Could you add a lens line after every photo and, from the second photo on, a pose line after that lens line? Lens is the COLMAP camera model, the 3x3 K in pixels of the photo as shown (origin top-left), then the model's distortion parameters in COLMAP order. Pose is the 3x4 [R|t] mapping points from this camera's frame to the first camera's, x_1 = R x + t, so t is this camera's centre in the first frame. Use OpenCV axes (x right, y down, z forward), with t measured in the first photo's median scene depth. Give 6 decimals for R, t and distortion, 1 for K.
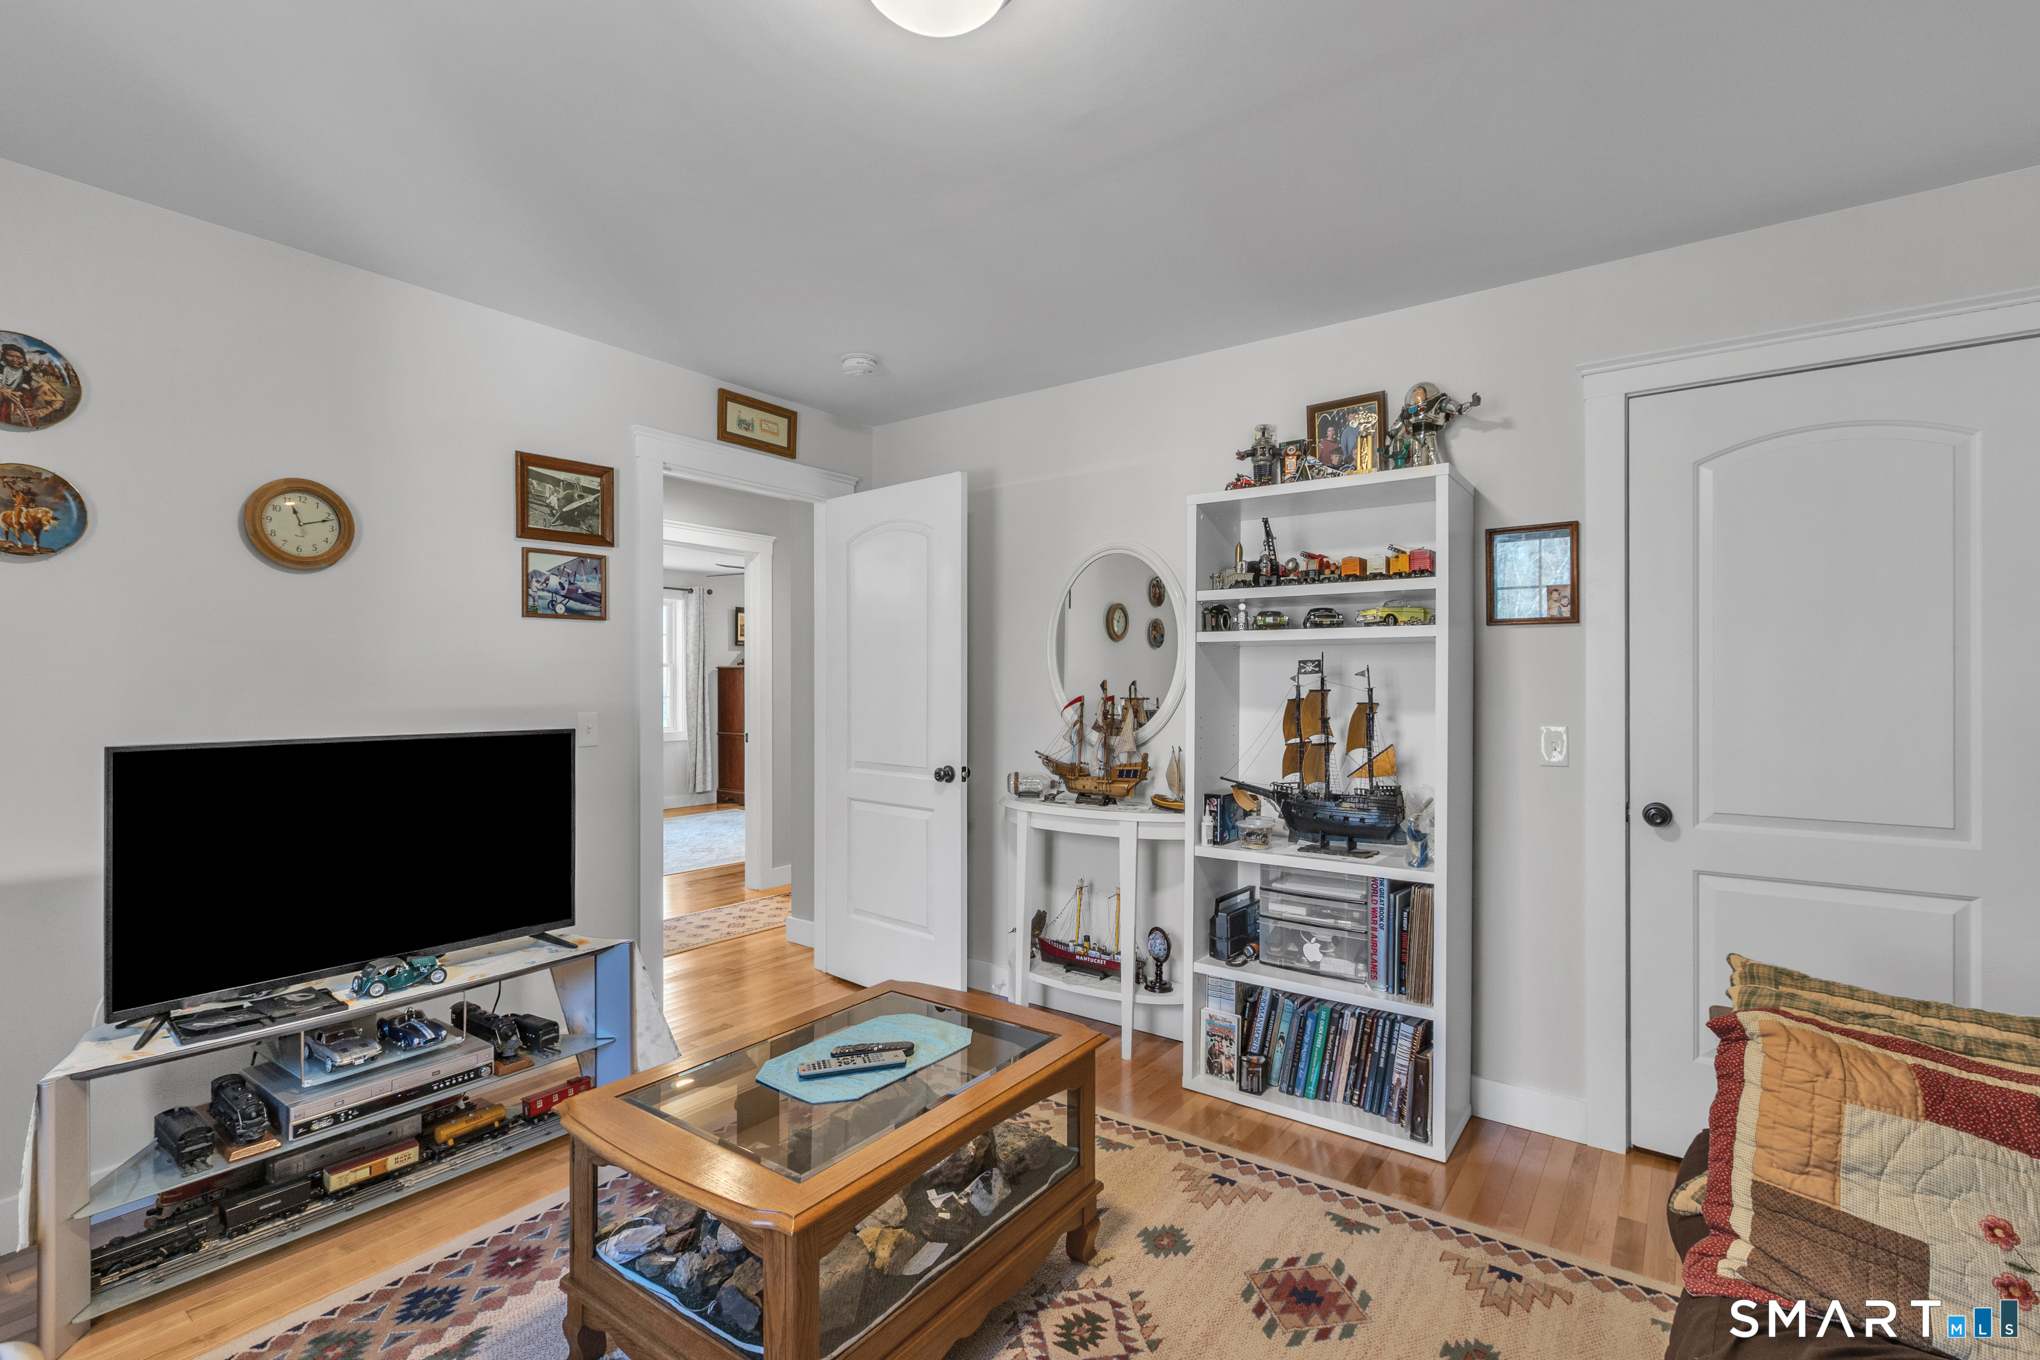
lens RADIAL K [[915.3, 0, 1020.0], [0, 915.3, 680.0], [0, 0, 1]] dist [-0.000879, -0.000018]
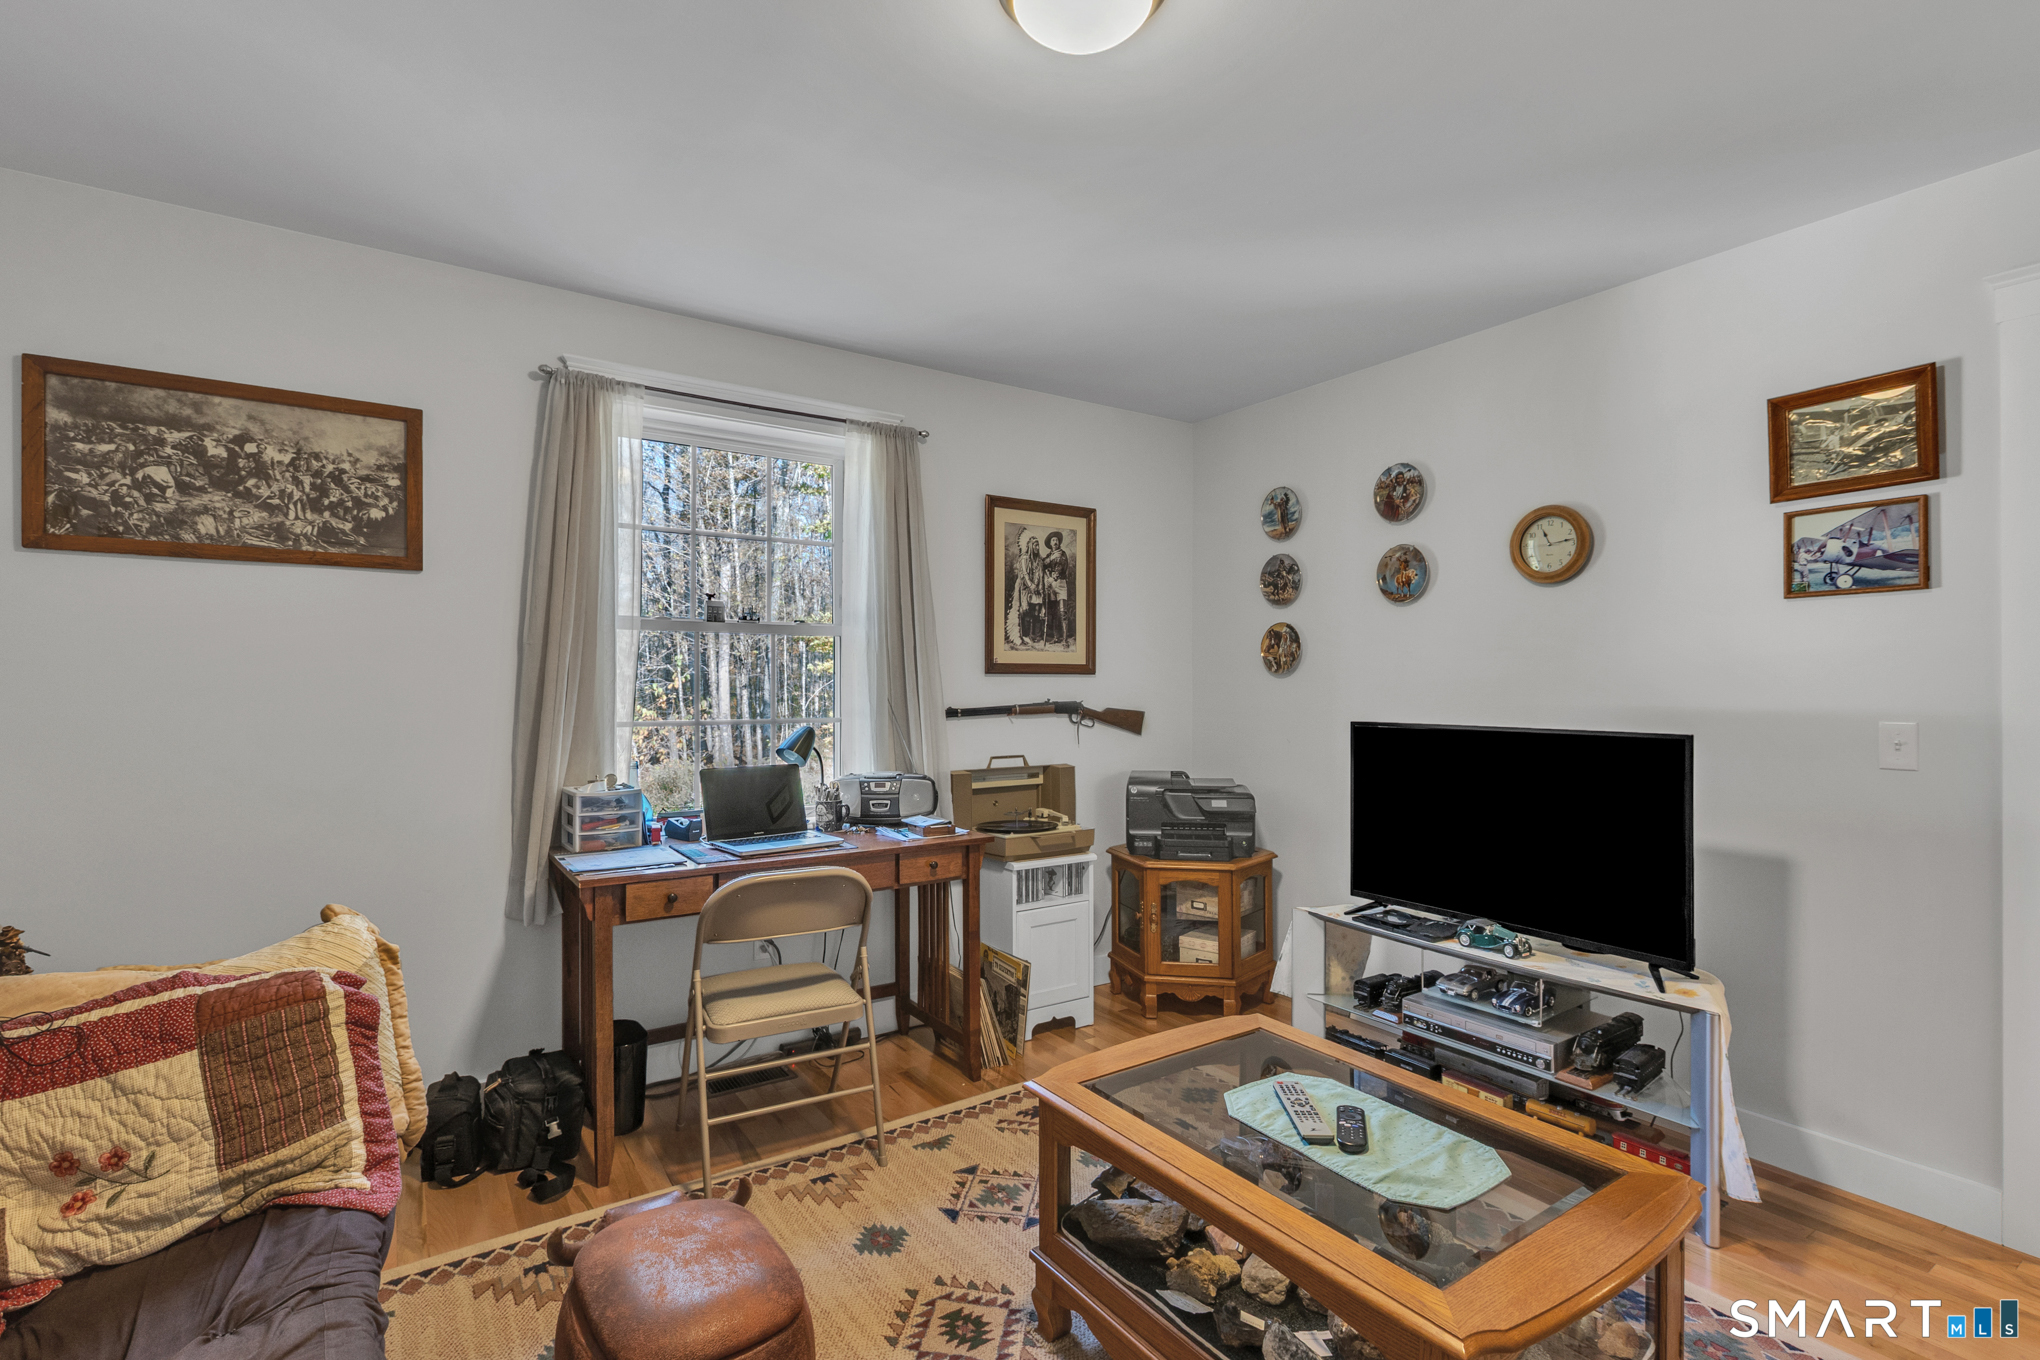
lens RADIAL K [[939.6, 0, 1027.1], [0, 939.6, 677.0], [0, 0, 1]] dist [0.000057, 0.000152]
pose [[-0.331690, -0.008322, -0.943352, 0.492202], [0.001967, 0.999953, -0.009514, 0.007212], [0.943386, -0.005012, -0.331658, 0.679136]]
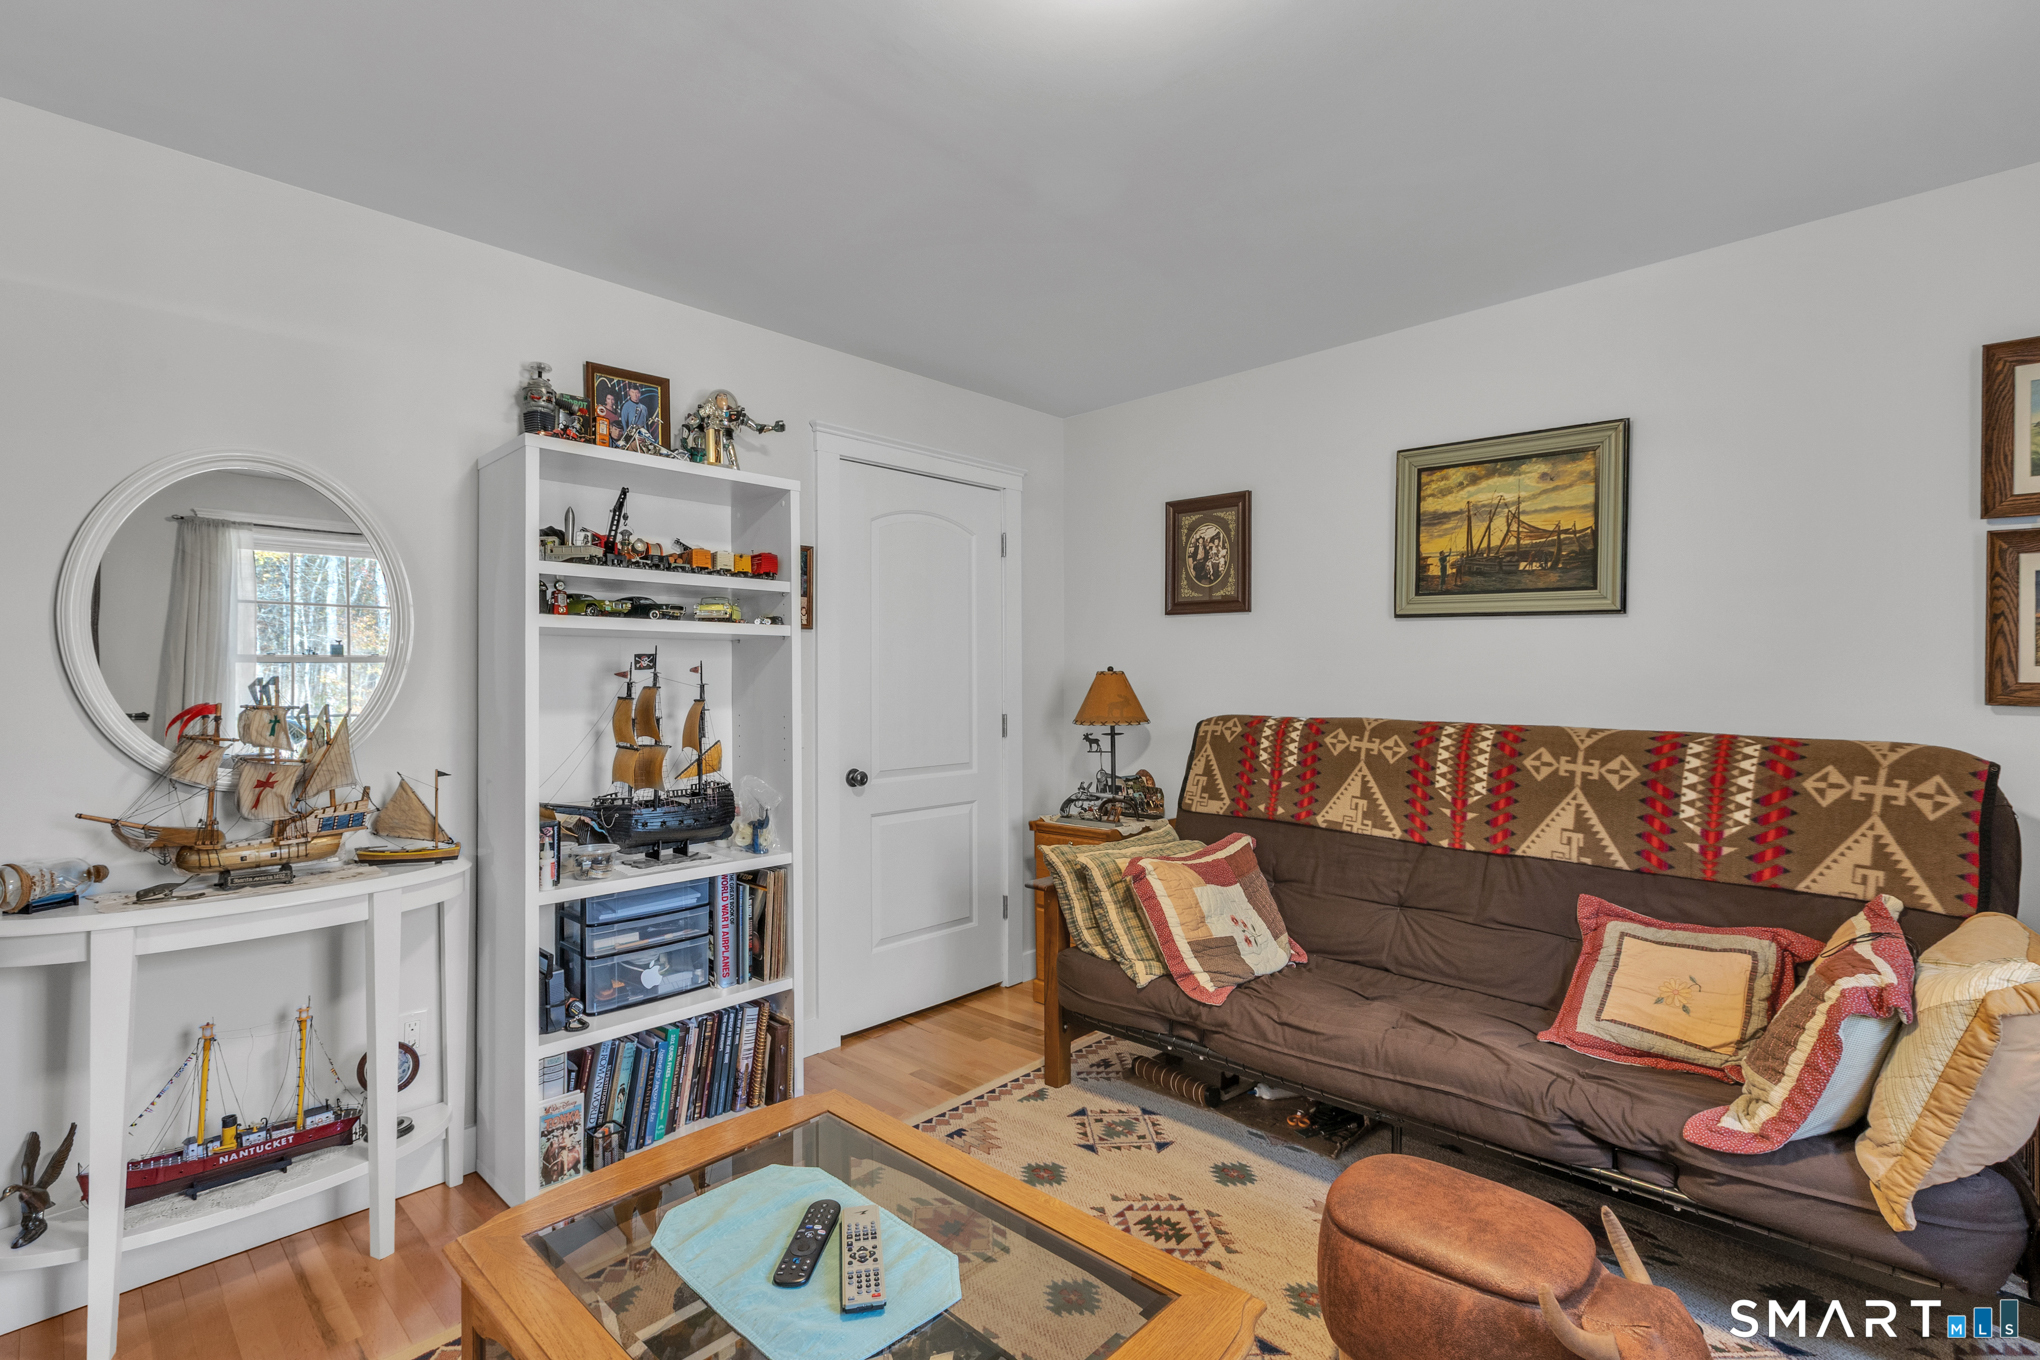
lens RADIAL K [[941.6, 0, 1019.8], [0, 941.6, 665.0], [0, 0, 1]] dist [-0.000887, 0.000226]
pose [[0.134585, 0.013324, 0.990812, -0.549716], [0.003123, 0.999899, -0.013870, 0.002965], [-0.990897, 0.004961, 0.134530, 0.508435]]
